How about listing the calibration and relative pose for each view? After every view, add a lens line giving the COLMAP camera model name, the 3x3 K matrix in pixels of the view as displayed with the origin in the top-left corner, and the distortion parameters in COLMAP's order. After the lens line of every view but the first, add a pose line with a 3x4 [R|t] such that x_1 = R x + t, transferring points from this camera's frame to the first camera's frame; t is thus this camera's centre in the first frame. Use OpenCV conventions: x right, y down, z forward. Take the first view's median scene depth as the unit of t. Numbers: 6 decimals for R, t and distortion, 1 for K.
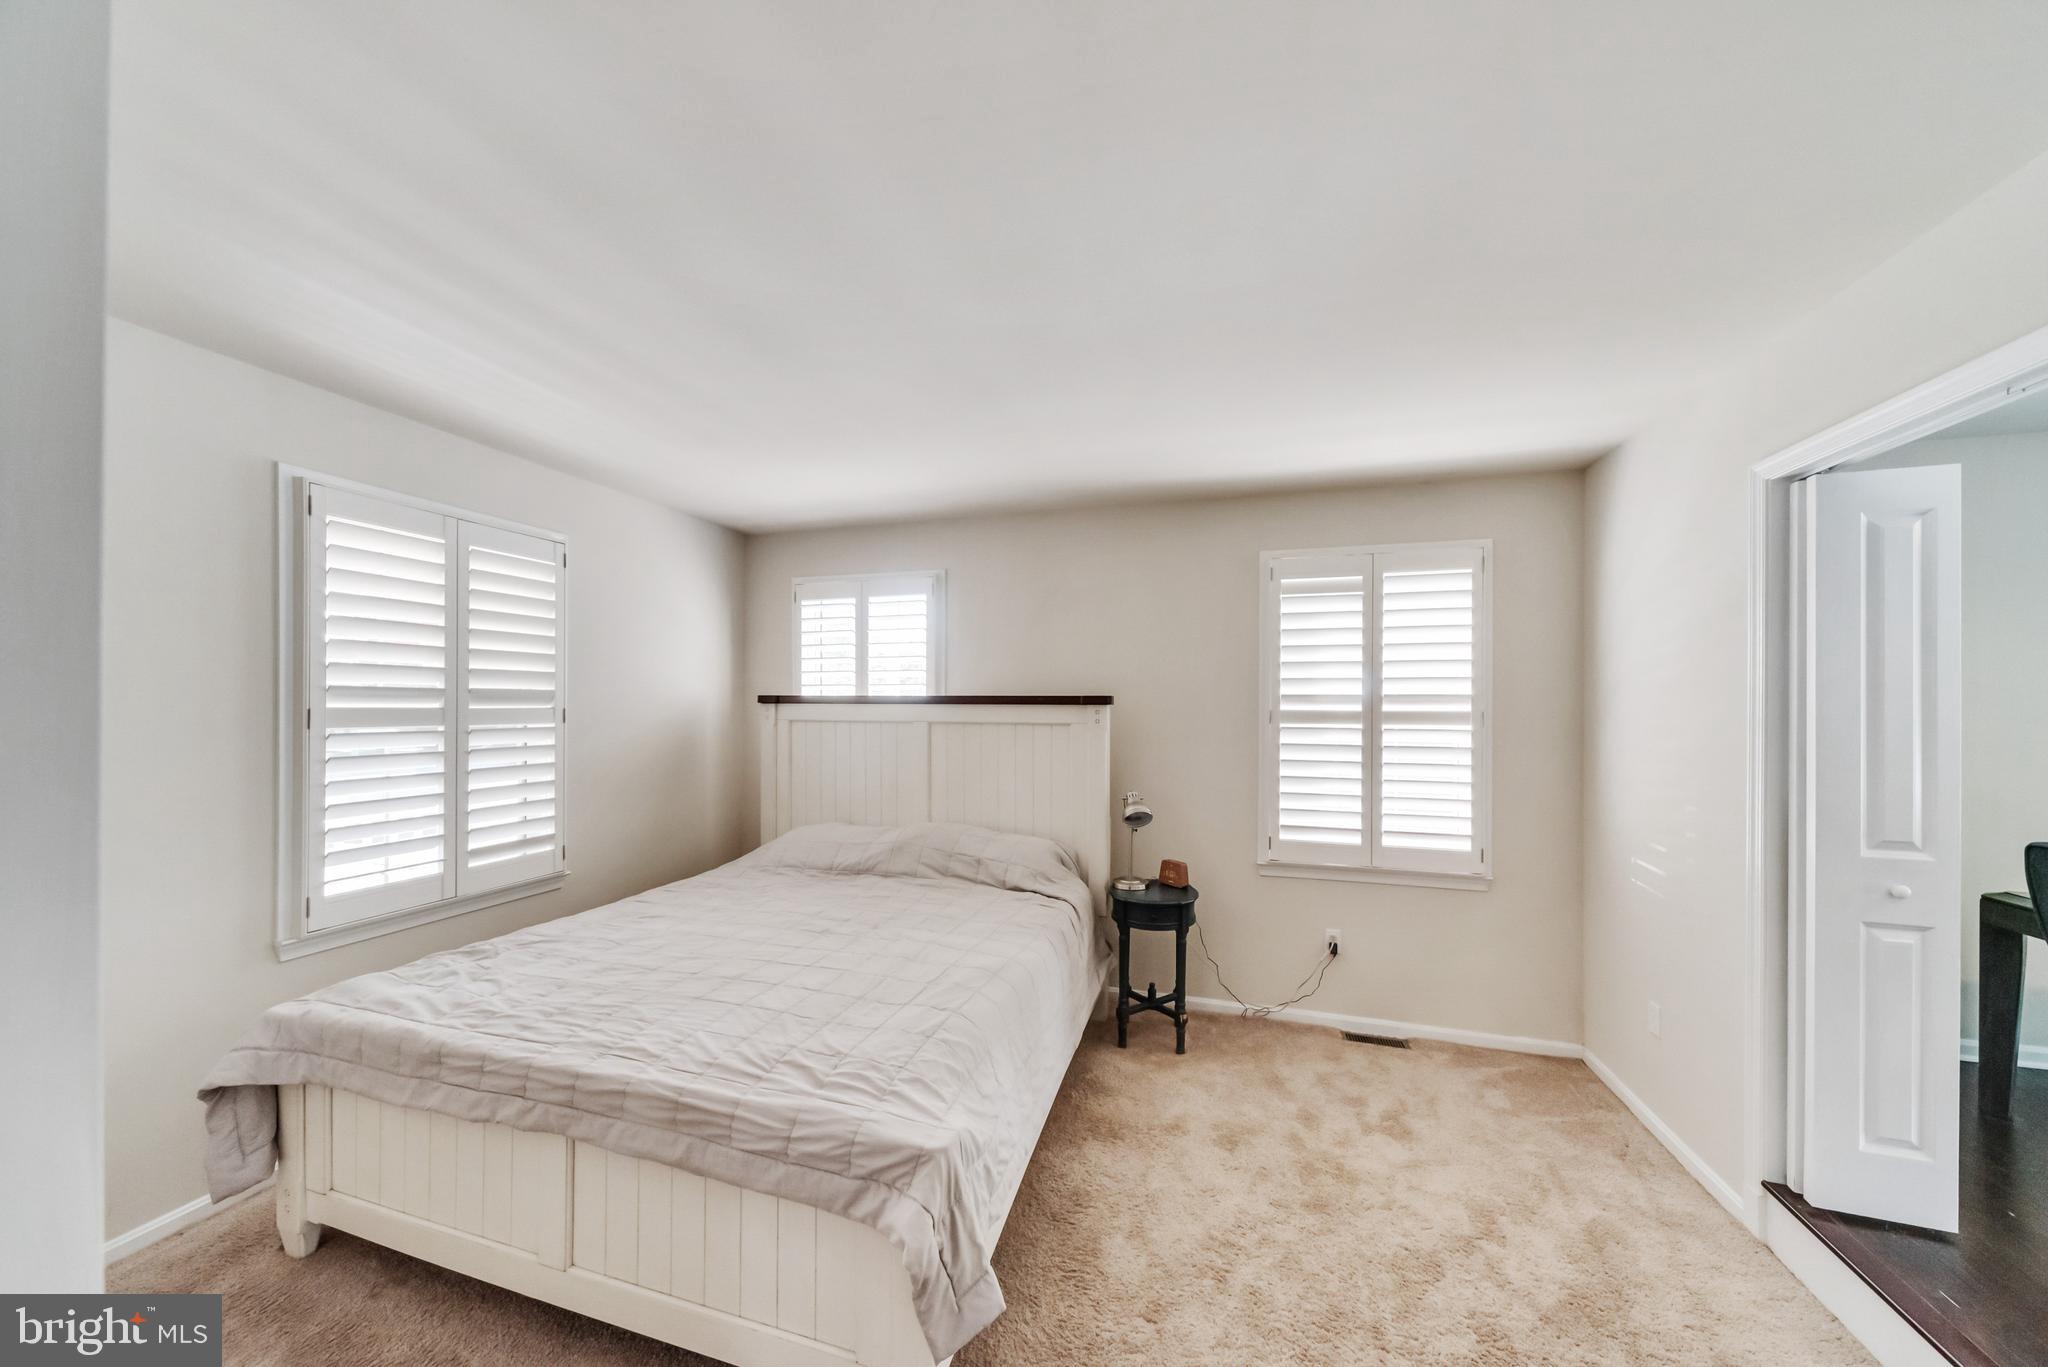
lens RADIAL K [[710.0, 0, 1027.1], [0, 710.0, 700.2], [0, 0, 1]] dist [0.001056, -0.000353]
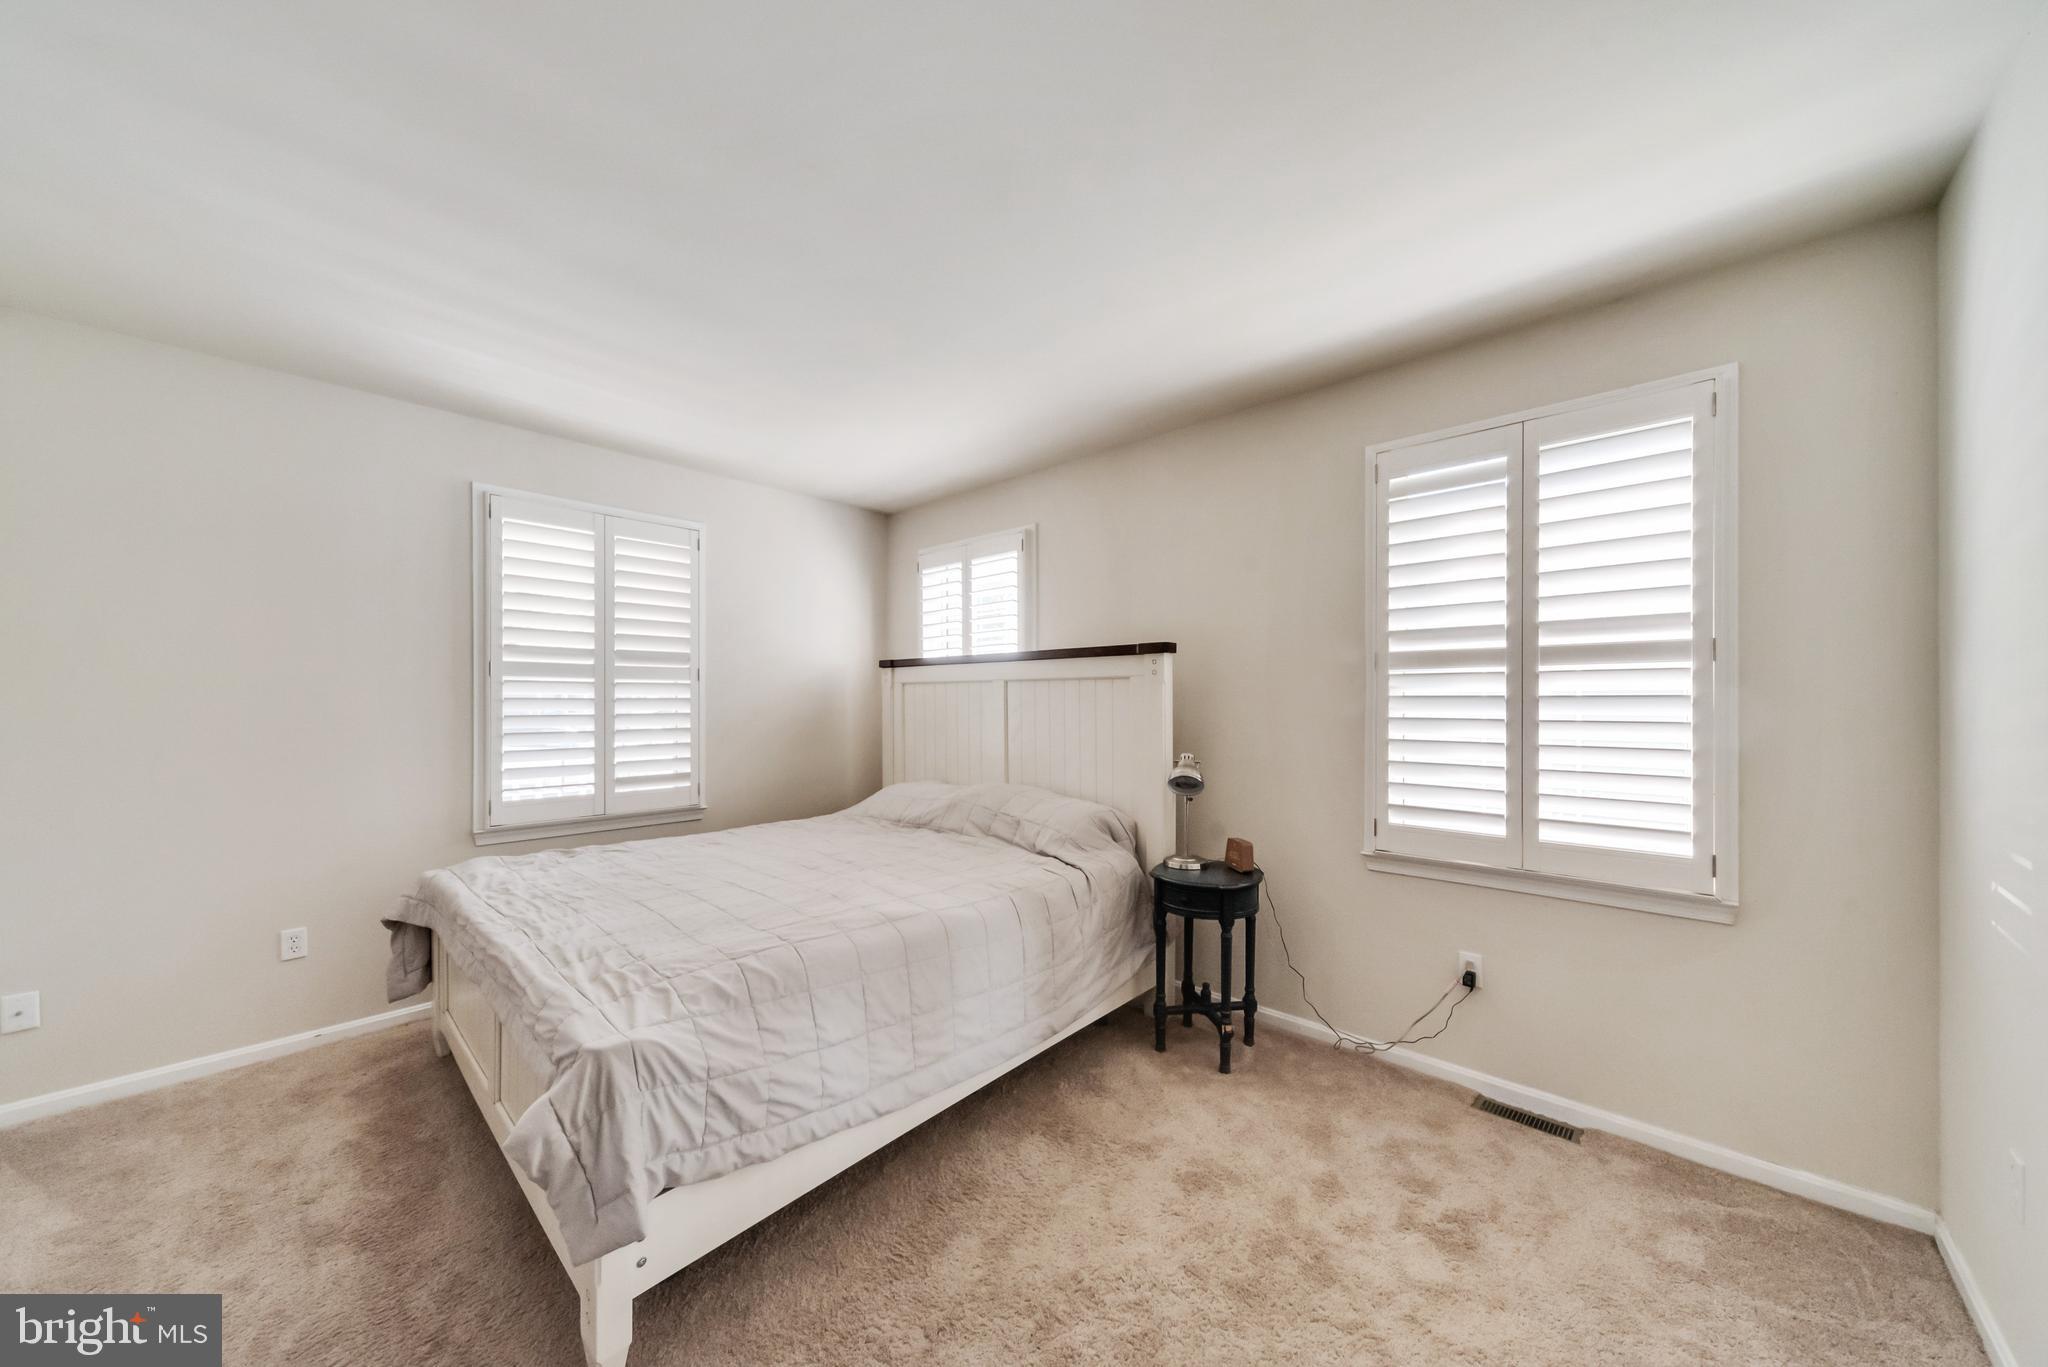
lens RADIAL K [[710.0, 0, 947.7], [0, 710.0, 683.9], [0, 0, 1]] dist [0.001056, -0.000353]
pose [[0.899917, -0.007053, -0.436005, 0.300799], [0.006982, 0.999974, -0.001767, 0.052744], [0.436006, -0.001454, 0.899943, 0.133195]]
